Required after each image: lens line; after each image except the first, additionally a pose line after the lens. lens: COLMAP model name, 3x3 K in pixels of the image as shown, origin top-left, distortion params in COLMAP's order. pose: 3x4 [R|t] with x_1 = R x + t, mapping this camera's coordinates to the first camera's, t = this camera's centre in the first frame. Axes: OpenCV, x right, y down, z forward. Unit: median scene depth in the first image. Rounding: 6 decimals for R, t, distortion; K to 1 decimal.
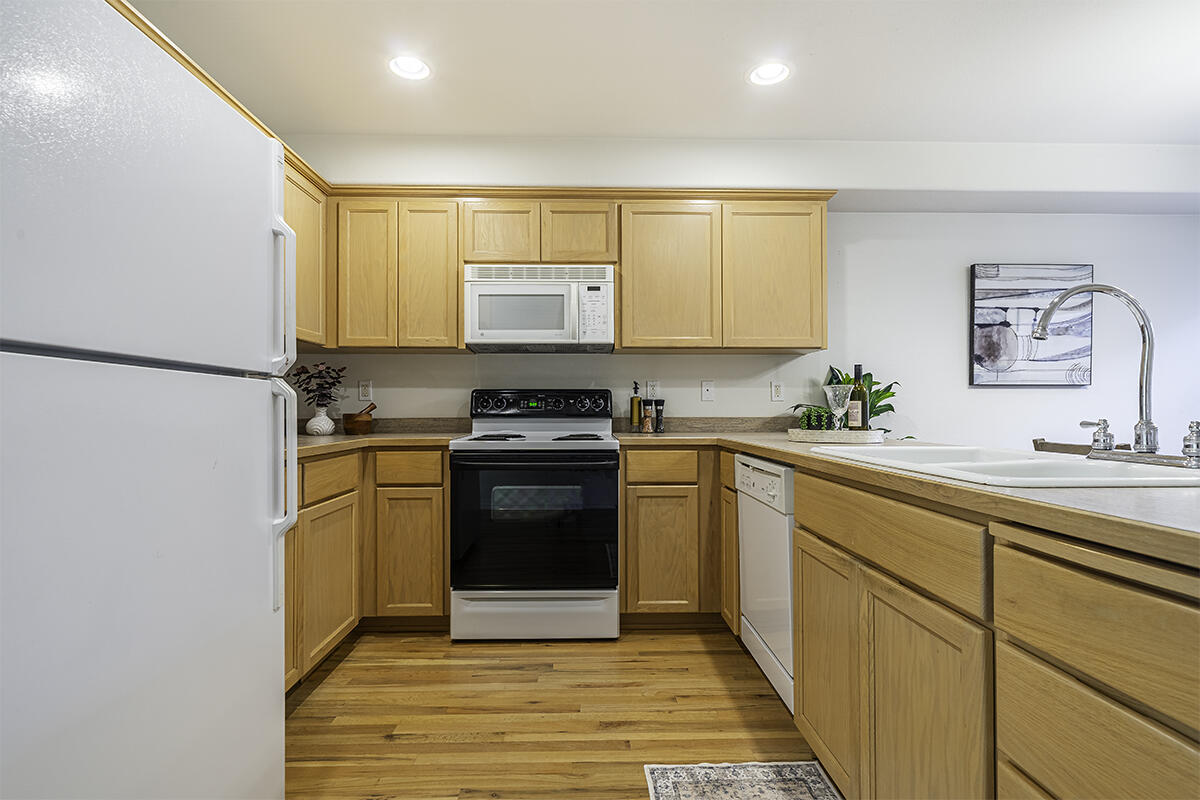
lens RADIAL K [[587.8, 0, 602.0], [0, 587.8, 400.1], [0, 0, 1]] dist [-0.006473, -0.000168]
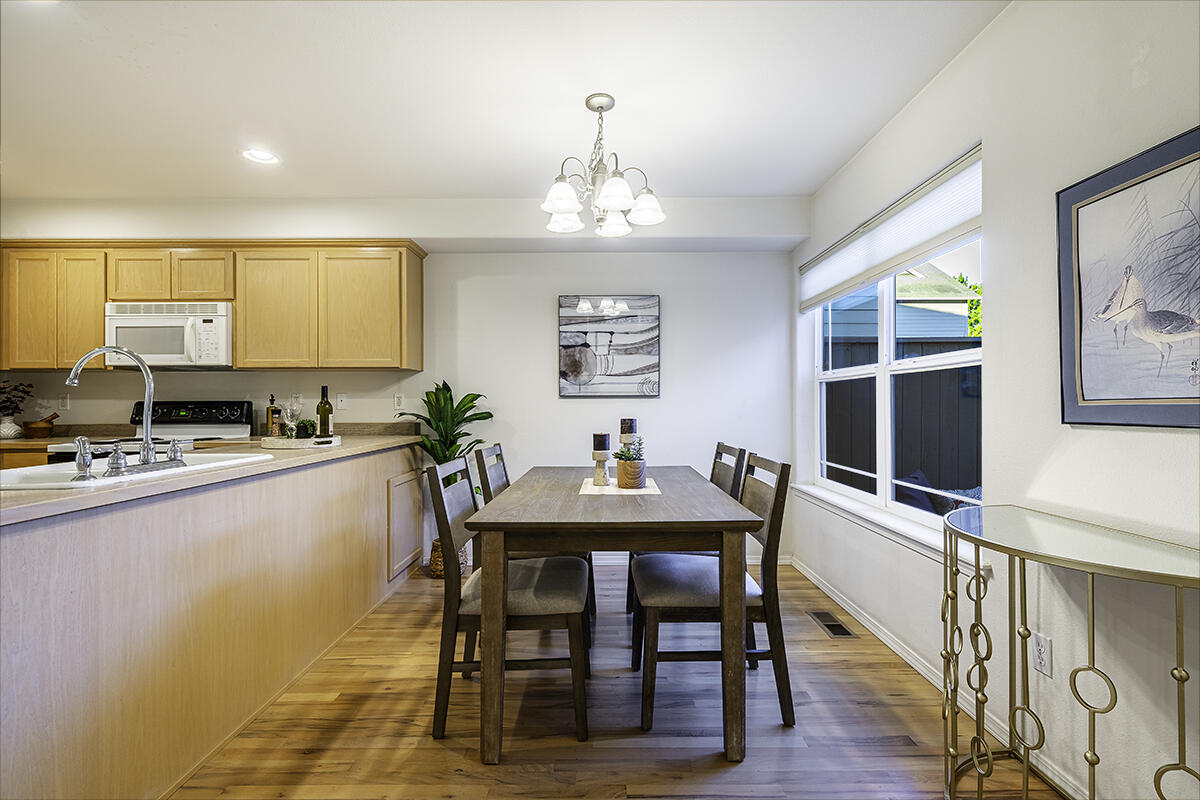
lens RADIAL K [[538.3, 0, 599.3], [0, 538.3, 402.7], [0, 0, 1]] dist [0.005477, -0.001025]
pose [[0.999534, -0.002403, -0.030419, 0.819768], [0.002837, 0.999895, 0.014223, -0.029771], [0.030382, -0.014303, 0.999436, -0.116658]]
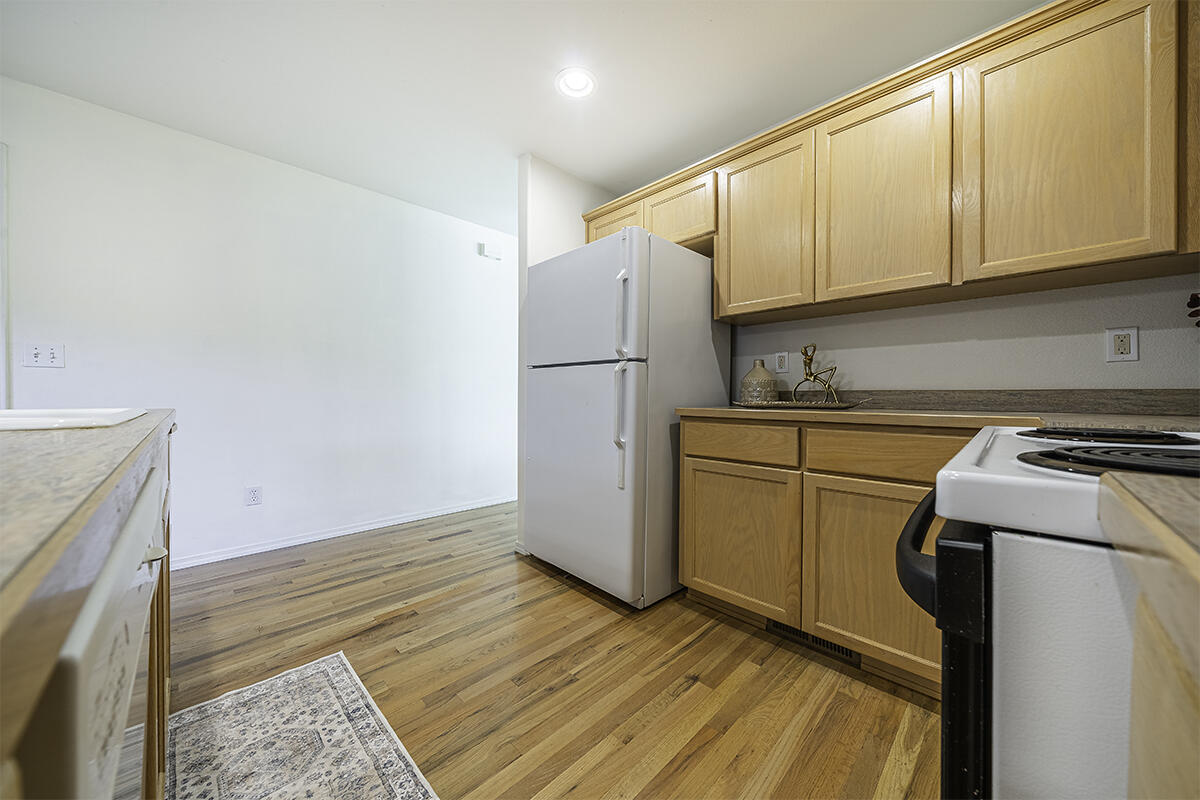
lens RADIAL K [[413.9, 0, 609.3], [0, 413.9, 400.1], [0, 0, 1]] dist [-0.000363, 0.000373]
pose [[-0.716647, 0.008021, -0.697390, 0.165001], [0.010146, 0.999948, 0.001074, 0.037420], [0.697363, -0.006306, -0.716691, 0.866954]]
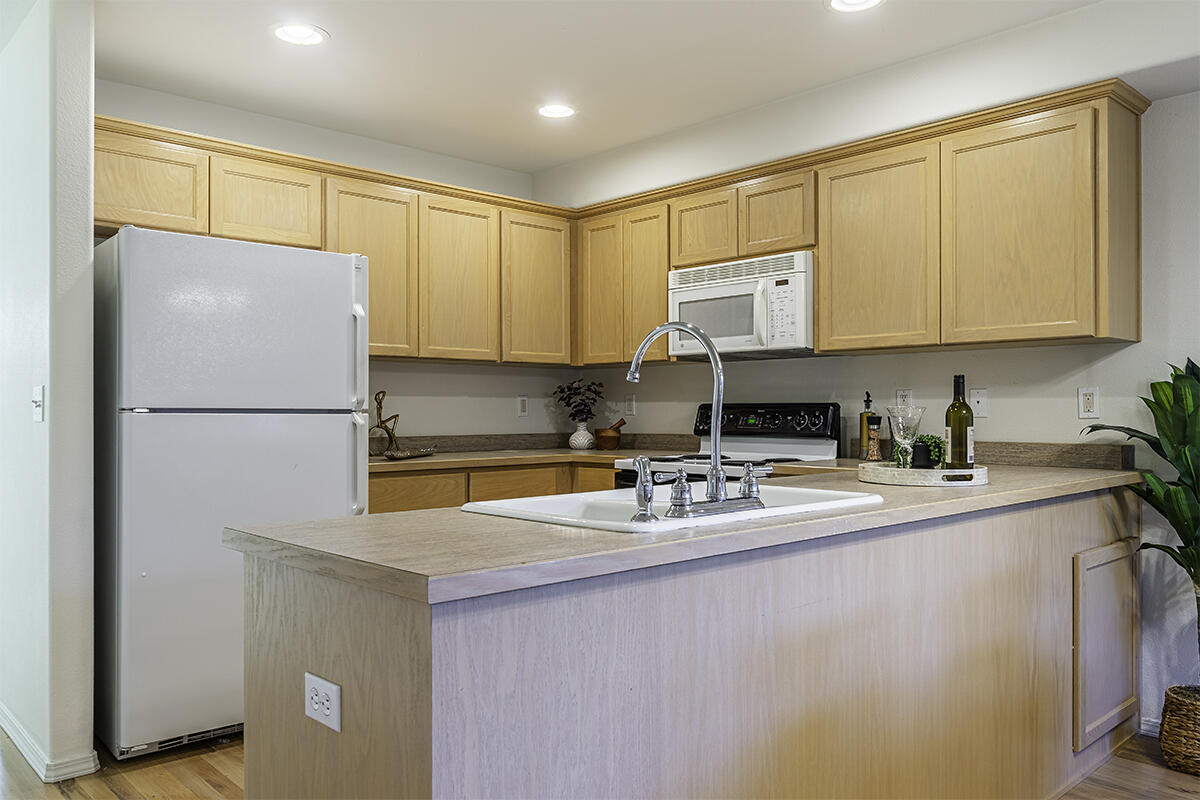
lens RADIAL K [[897.4, 0, 607.3], [0, 897.4, 404.6], [0, 0, 1]] dist [0.001110, -0.001406]
pose [[0.667581, -0.004332, -0.744524, 0.733856], [0.013756, 0.999884, 0.006518, -0.028969], [0.744410, -0.014593, 0.667563, -0.026957]]
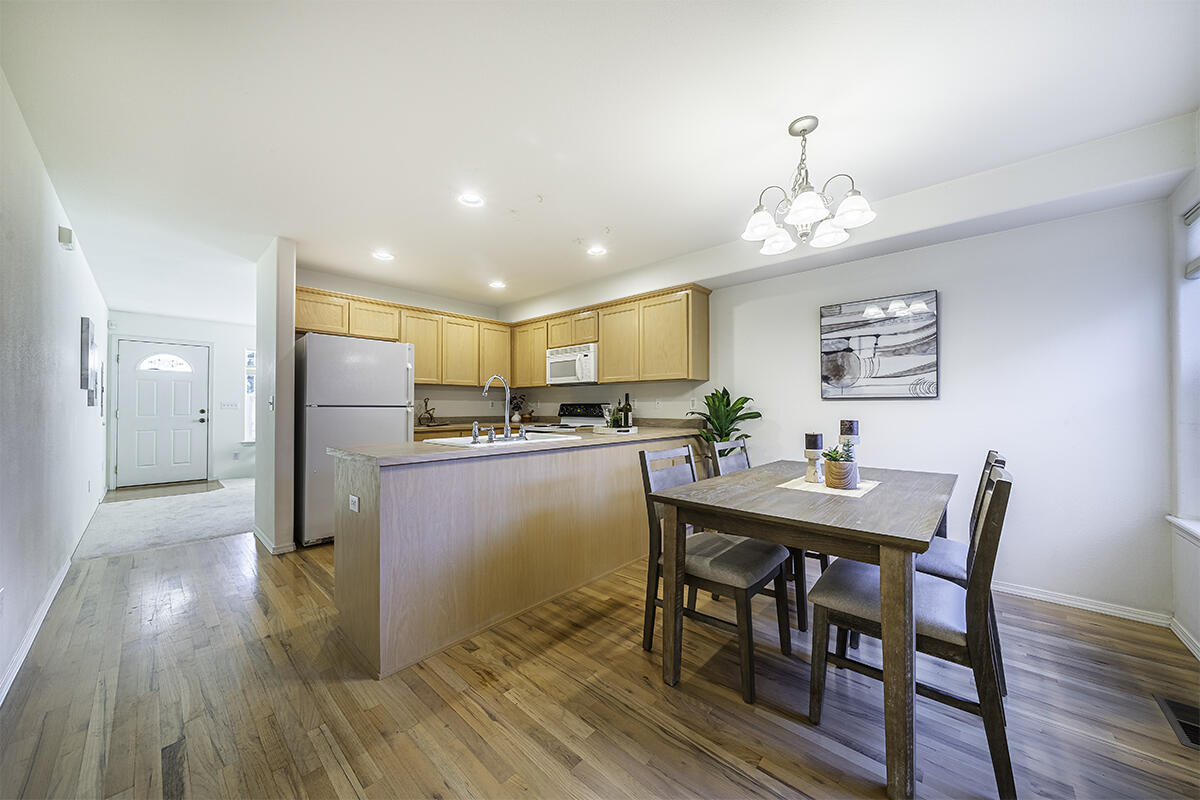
lens RADIAL K [[413.9, 0, 603.4], [0, 413.9, 404.1], [0, 0, 1]] dist [-0.000363, 0.000373]
pose [[0.722392, -0.003039, -0.691477, 1.011850], [0.011872, 0.999897, 0.008008, -0.028220], [0.691382, -0.013994, 0.722354, -0.021466]]
